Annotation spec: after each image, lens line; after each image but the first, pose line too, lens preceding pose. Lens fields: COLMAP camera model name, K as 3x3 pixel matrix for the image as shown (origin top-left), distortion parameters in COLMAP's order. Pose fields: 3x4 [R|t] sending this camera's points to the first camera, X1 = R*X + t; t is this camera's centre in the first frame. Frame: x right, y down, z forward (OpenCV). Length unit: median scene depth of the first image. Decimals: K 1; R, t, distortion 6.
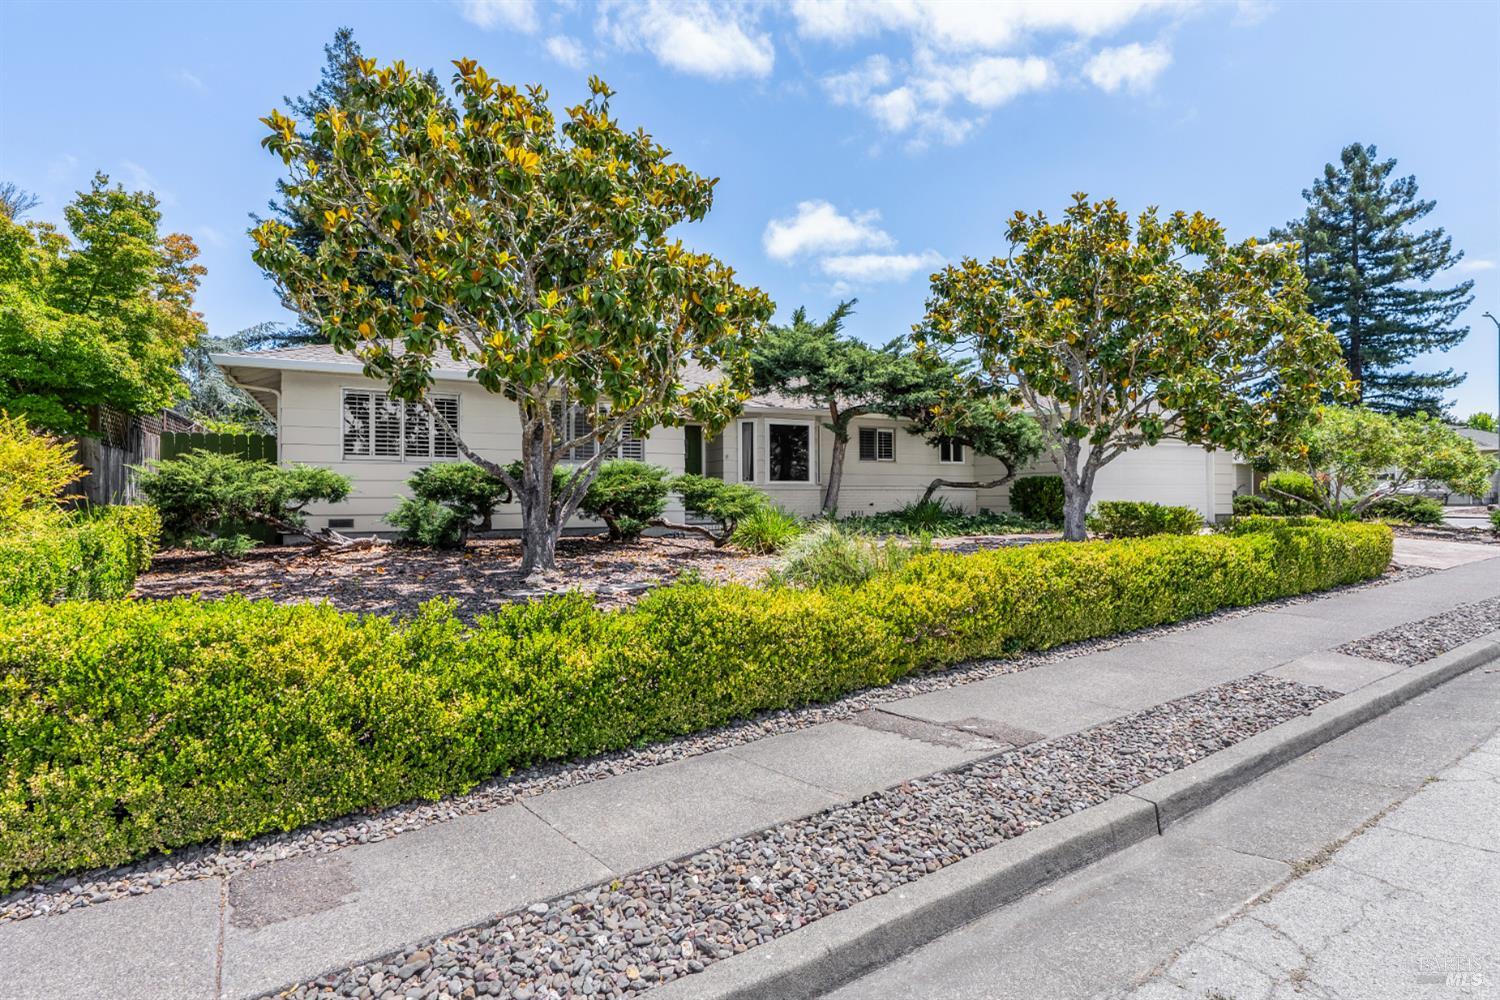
lens RADIAL K [[615.0, 0, 712.0], [0, 615.0, 493.9], [0, 0, 1]] dist [-0.001316, -0.000205]
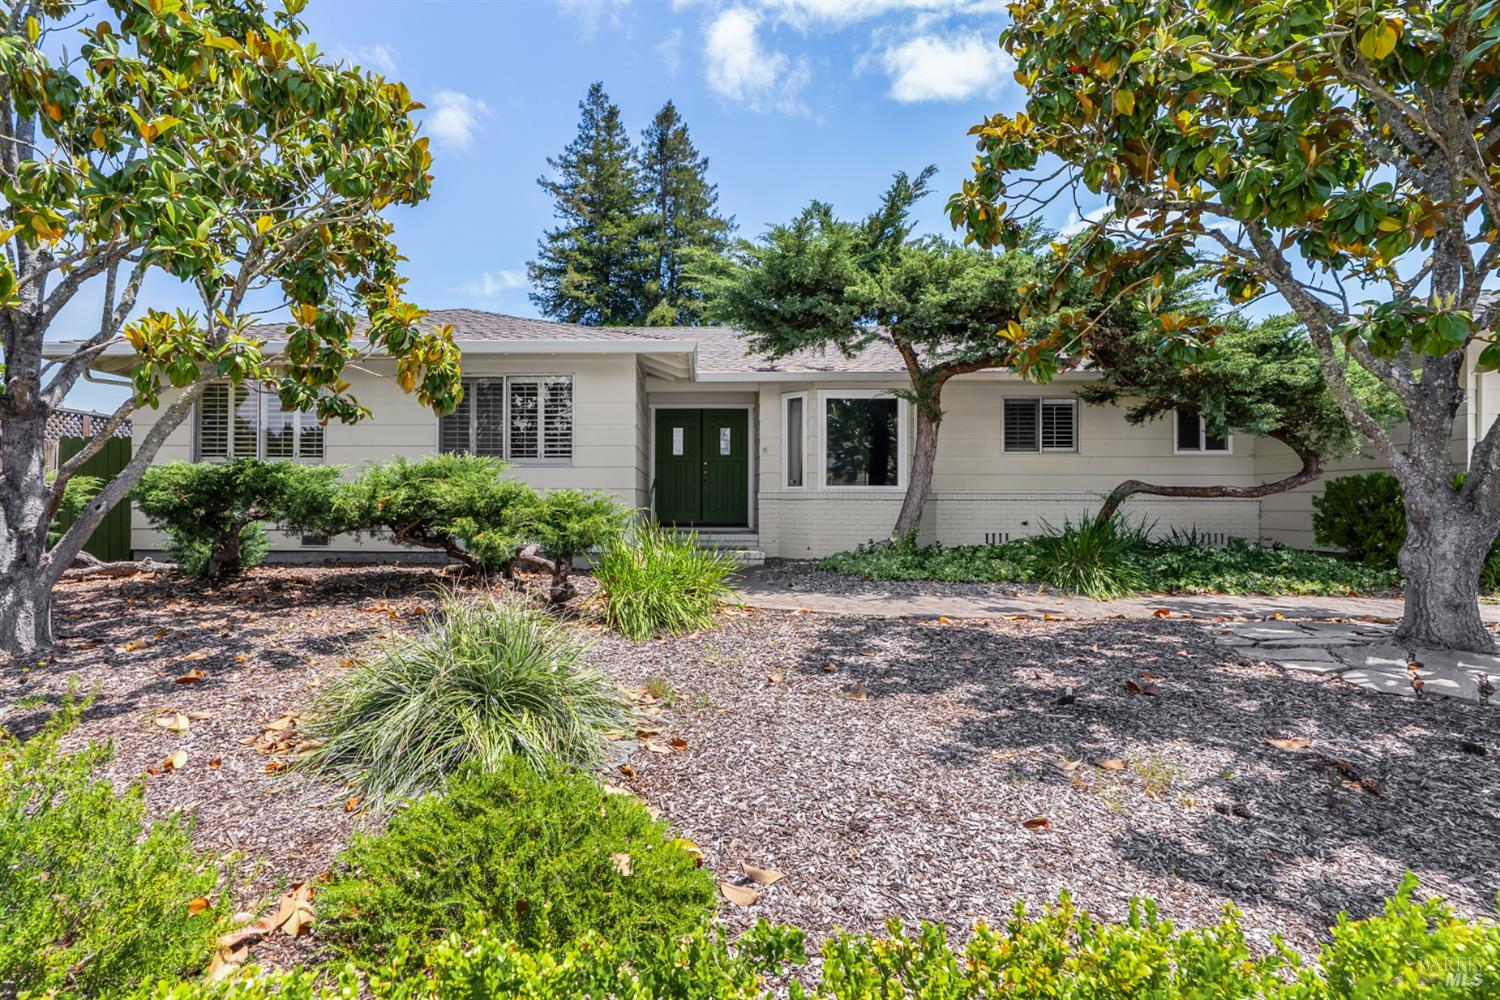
lens RADIAL K [[615.0, 0, 712.0], [0, 615.0, 493.9], [0, 0, 1]] dist [-0.001316, -0.000205]
pose [[0.913549, -0.000243, -0.406729, 0.248008], [-0.004418, 0.999935, -0.010520, -0.005034], [0.406706, 0.011407, 0.913488, 0.354295]]
